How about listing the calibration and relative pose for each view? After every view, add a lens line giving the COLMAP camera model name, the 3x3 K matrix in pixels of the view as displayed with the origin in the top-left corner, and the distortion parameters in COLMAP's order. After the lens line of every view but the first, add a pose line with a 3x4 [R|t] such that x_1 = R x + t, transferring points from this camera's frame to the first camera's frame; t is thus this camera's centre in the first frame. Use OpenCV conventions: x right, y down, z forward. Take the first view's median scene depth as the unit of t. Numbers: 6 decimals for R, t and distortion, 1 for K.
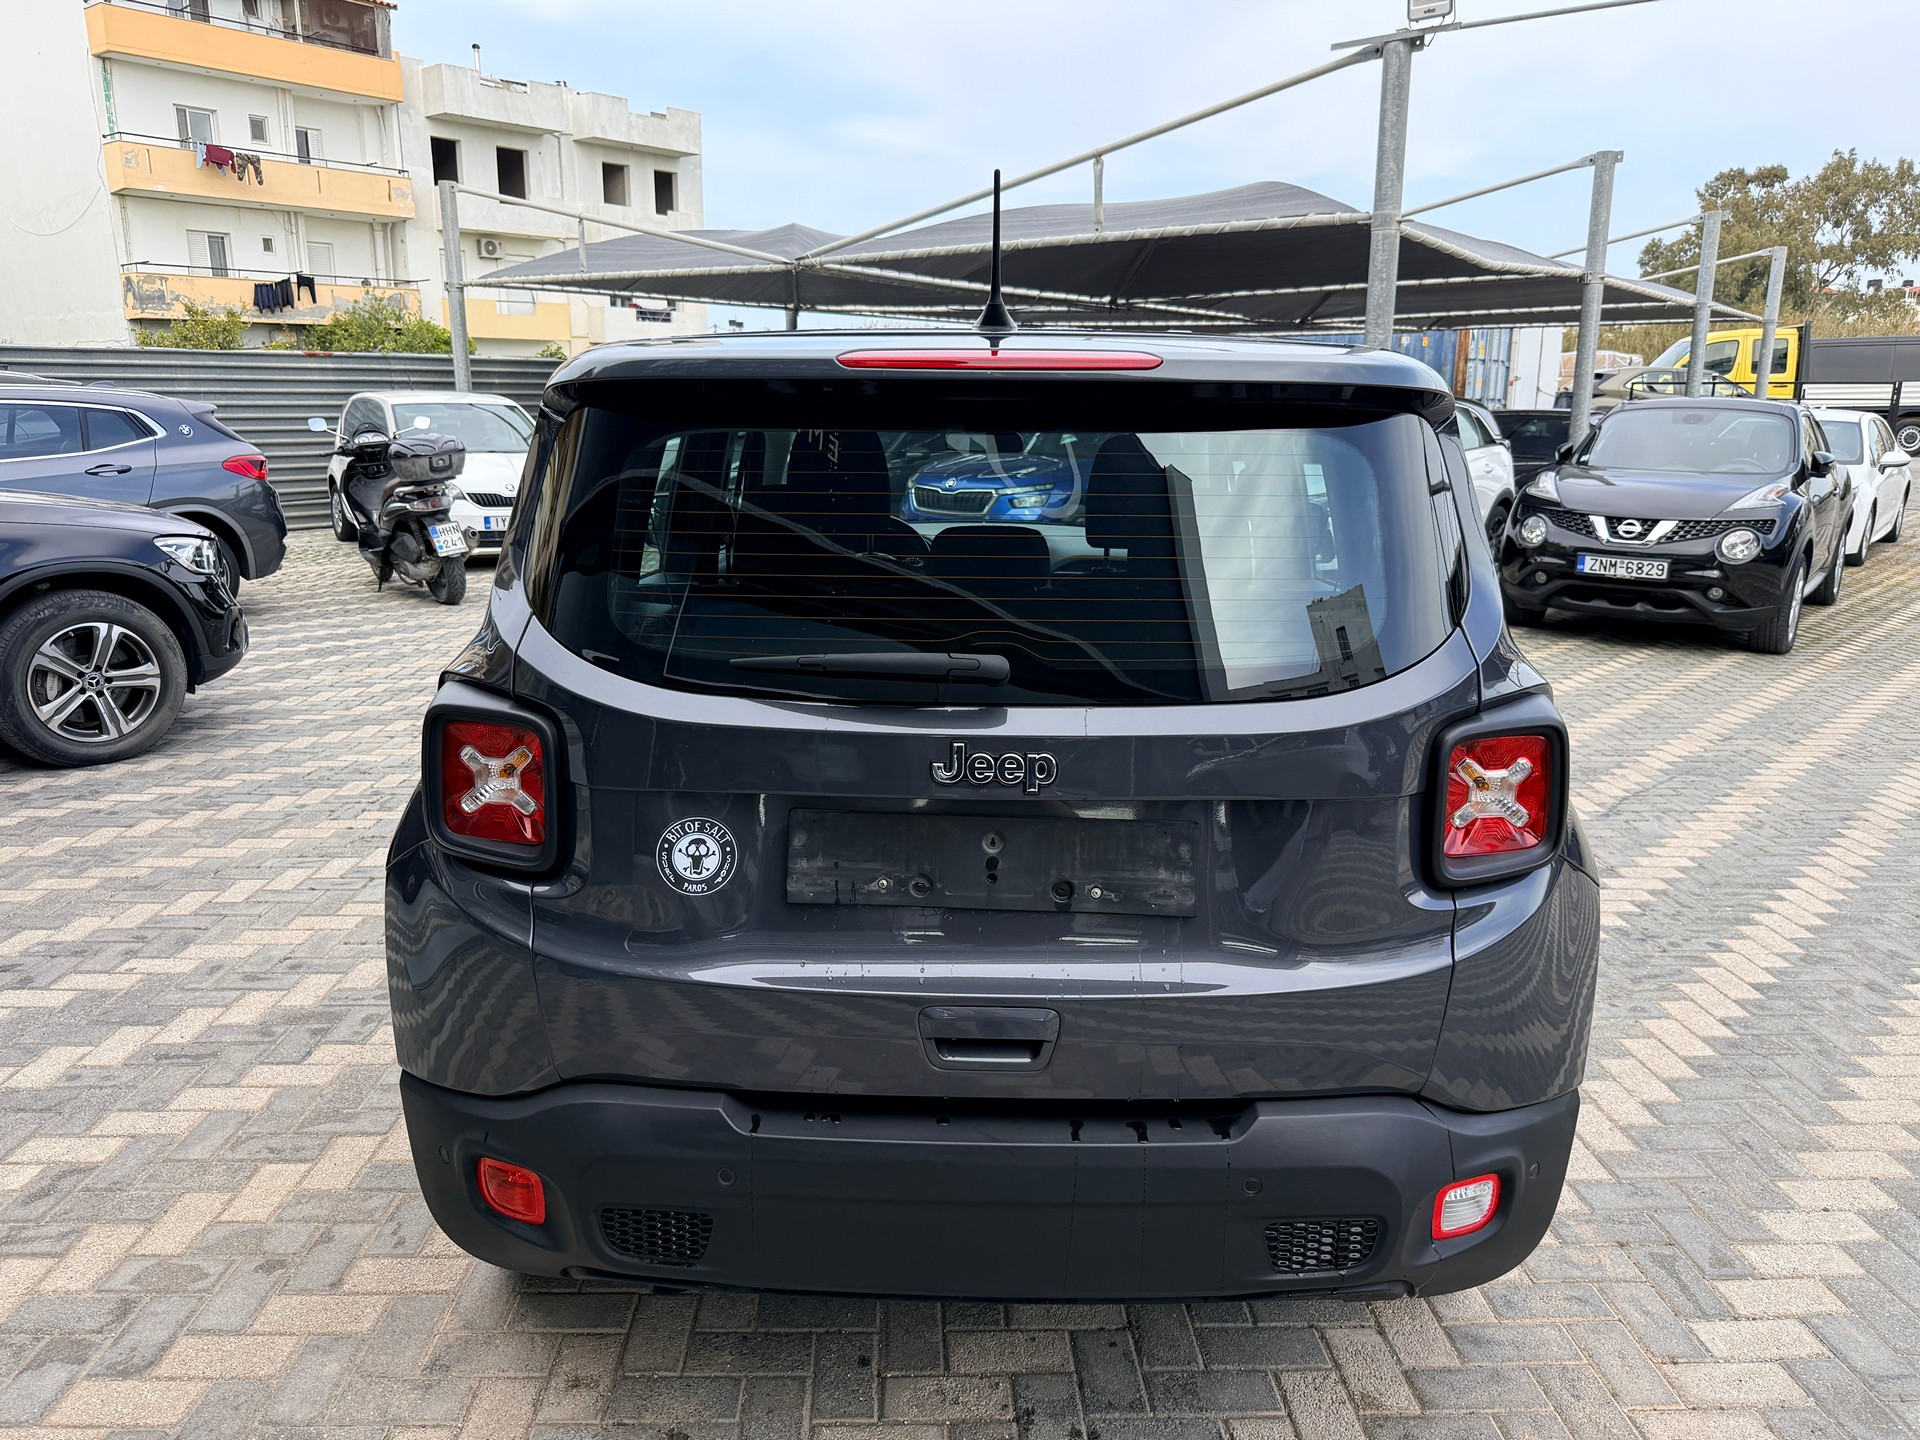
lens RADIAL K [[1367.6, 0, 979.3], [0, 1367.6, 749.1], [0, 0, 1]] dist [-0.000226, -0.007369]
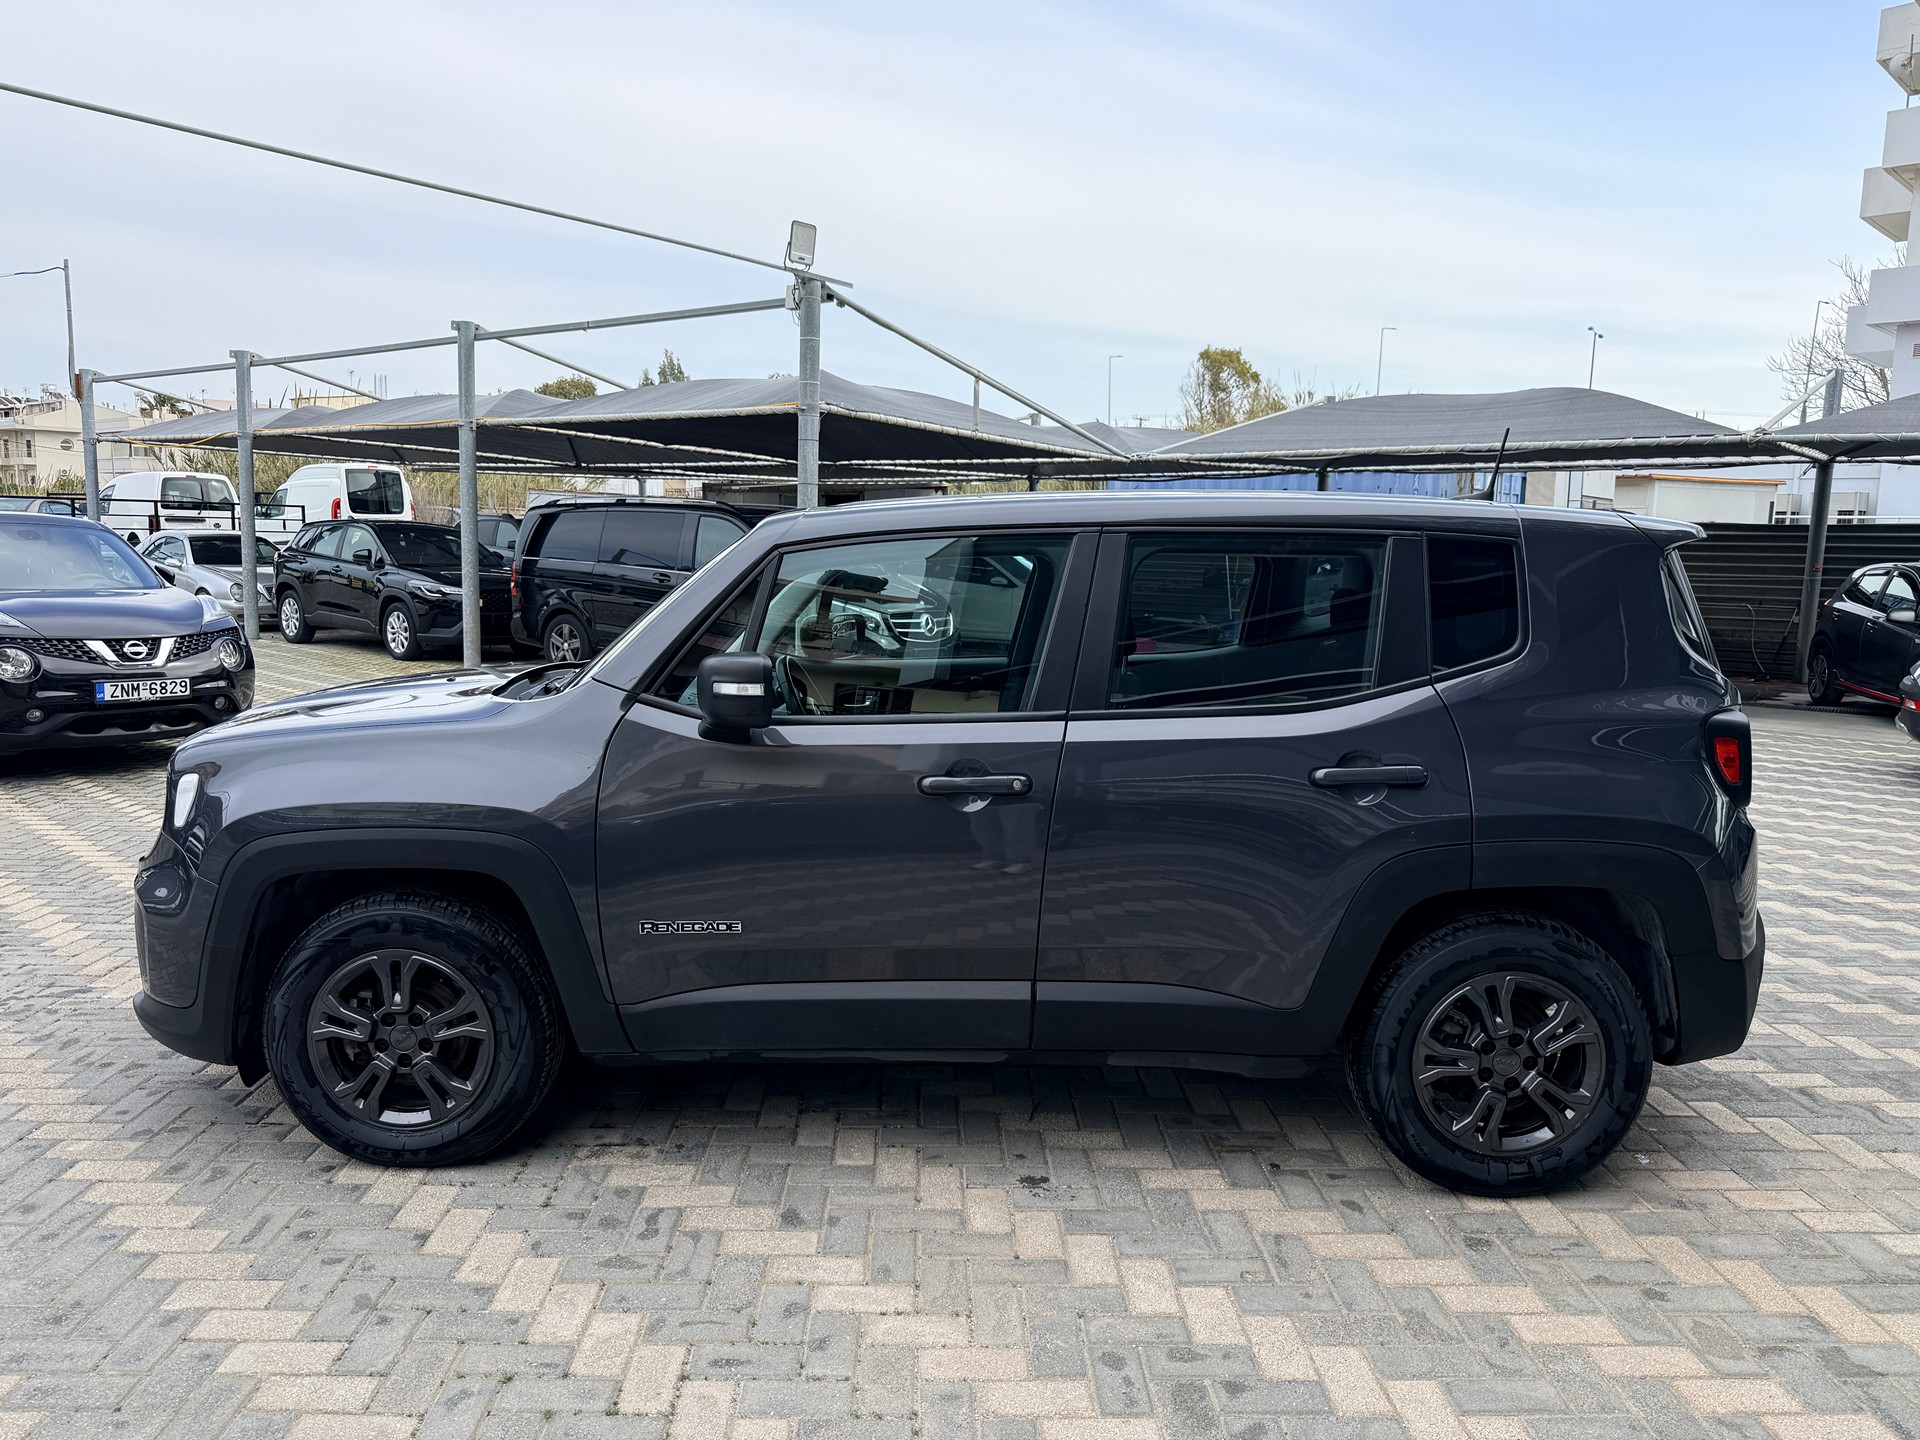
lens RADIAL K [[1331.7, 0, 955.7], [0, 1331.7, 780.8], [0, 0, 1]] dist [0.046254, -0.070436]
pose [[0.013191, -0.184371, 0.982768, -0.129609], [0.231360, 0.956745, 0.176383, -0.030461], [-0.972779, 0.225047, 0.055276, 0.118291]]
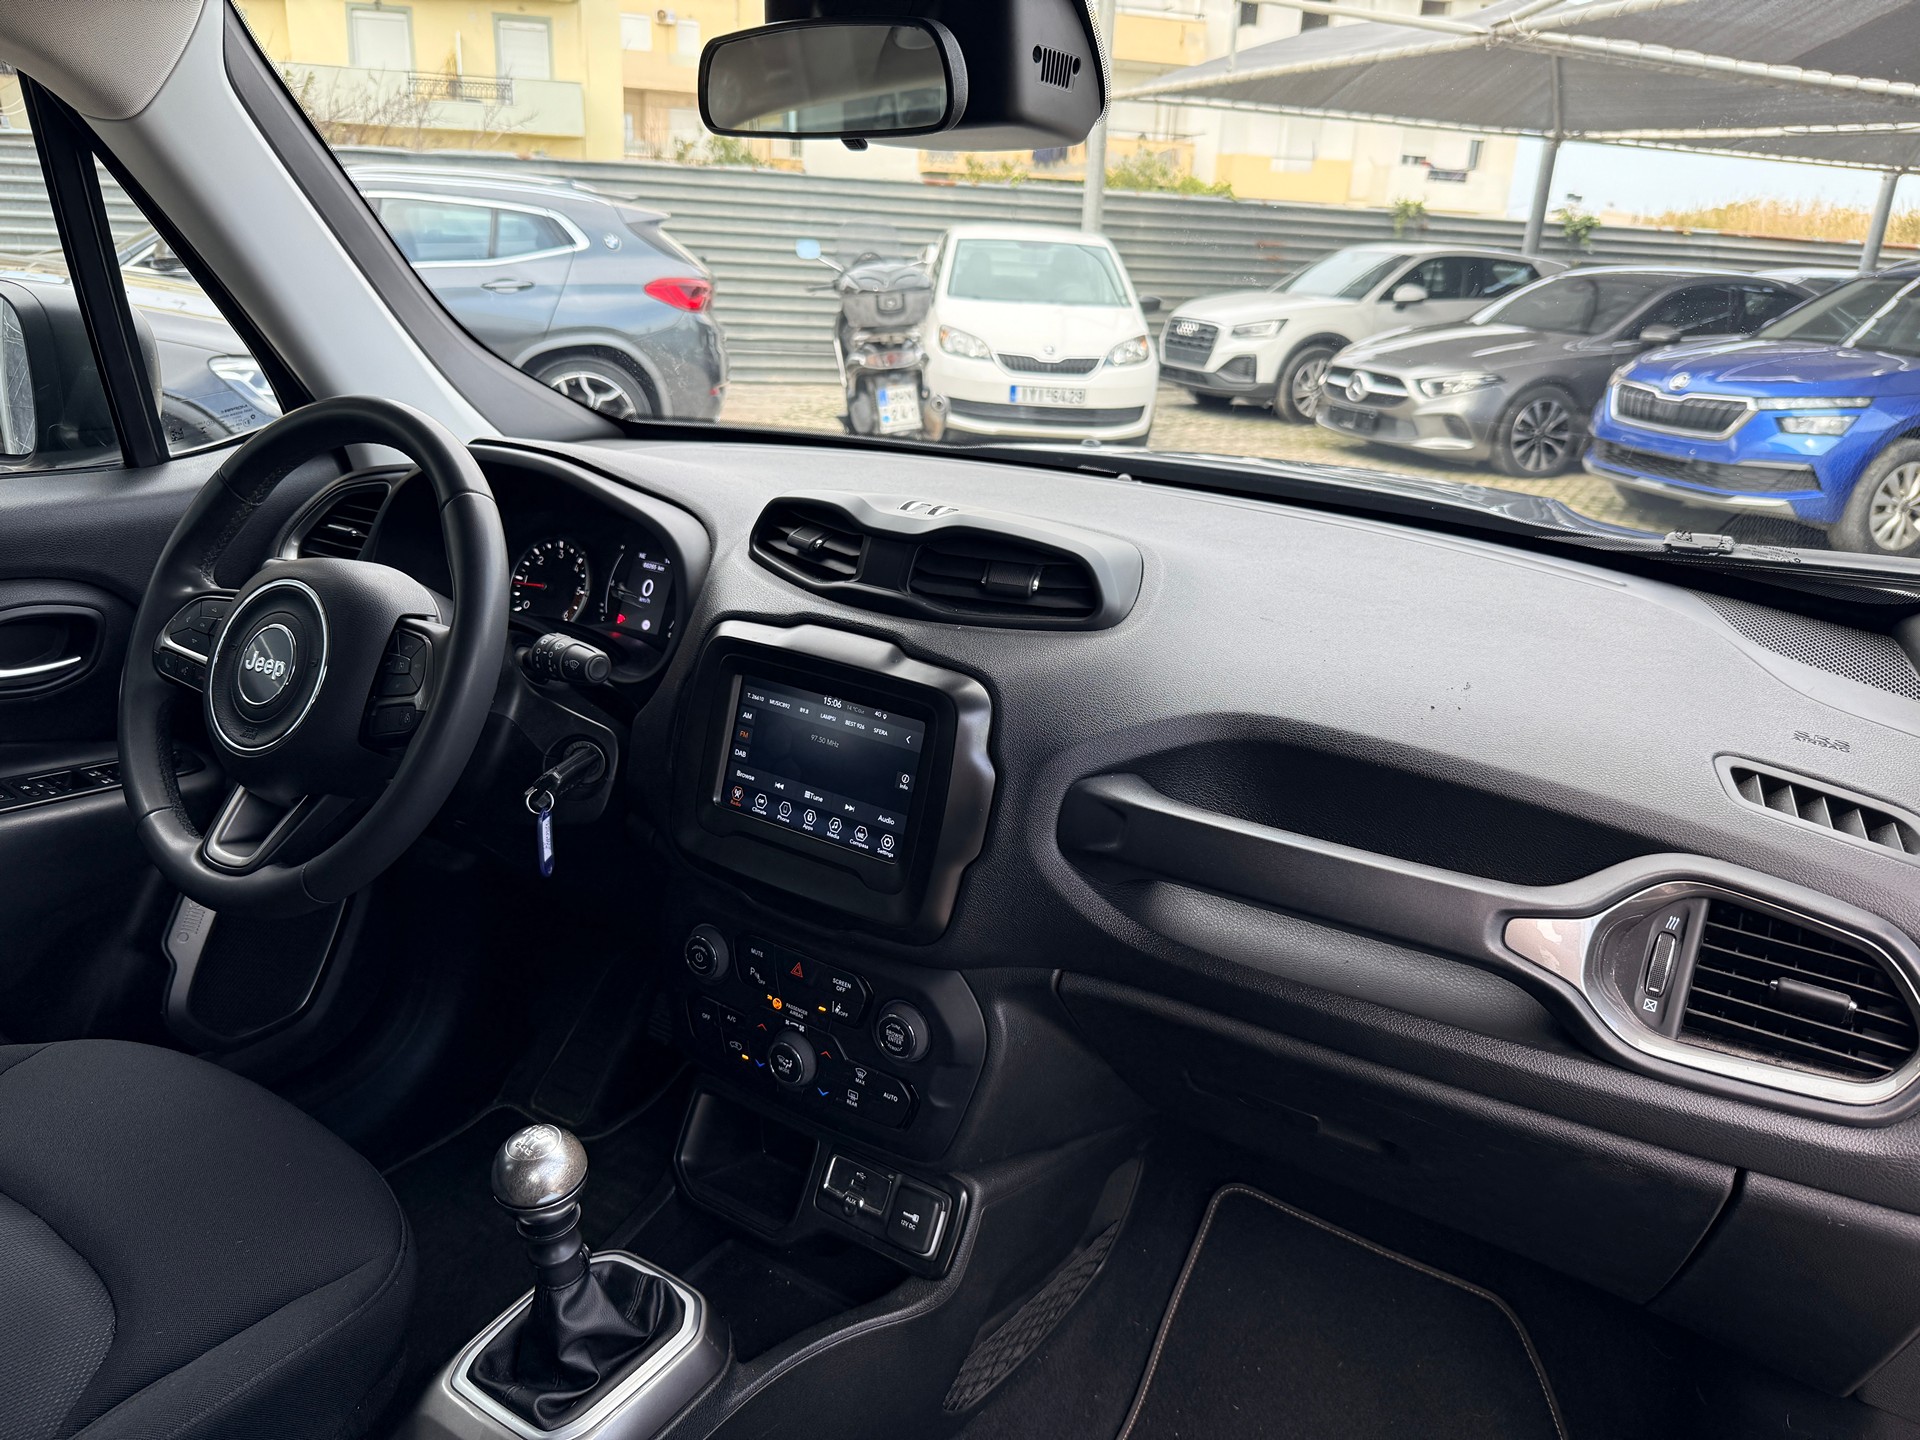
lens RADIAL K [[1379.9, 0, 955.3], [0, 1379.9, 713.6], [0, 0, 1]] dist [0.030629, -0.056561]
pose [[0.837791, 0.200715, -0.507759, 0.019883], [-0.173487, 0.979644, 0.101000, -0.022275], [0.517695, 0.003473, 0.855558, 0.114805]]
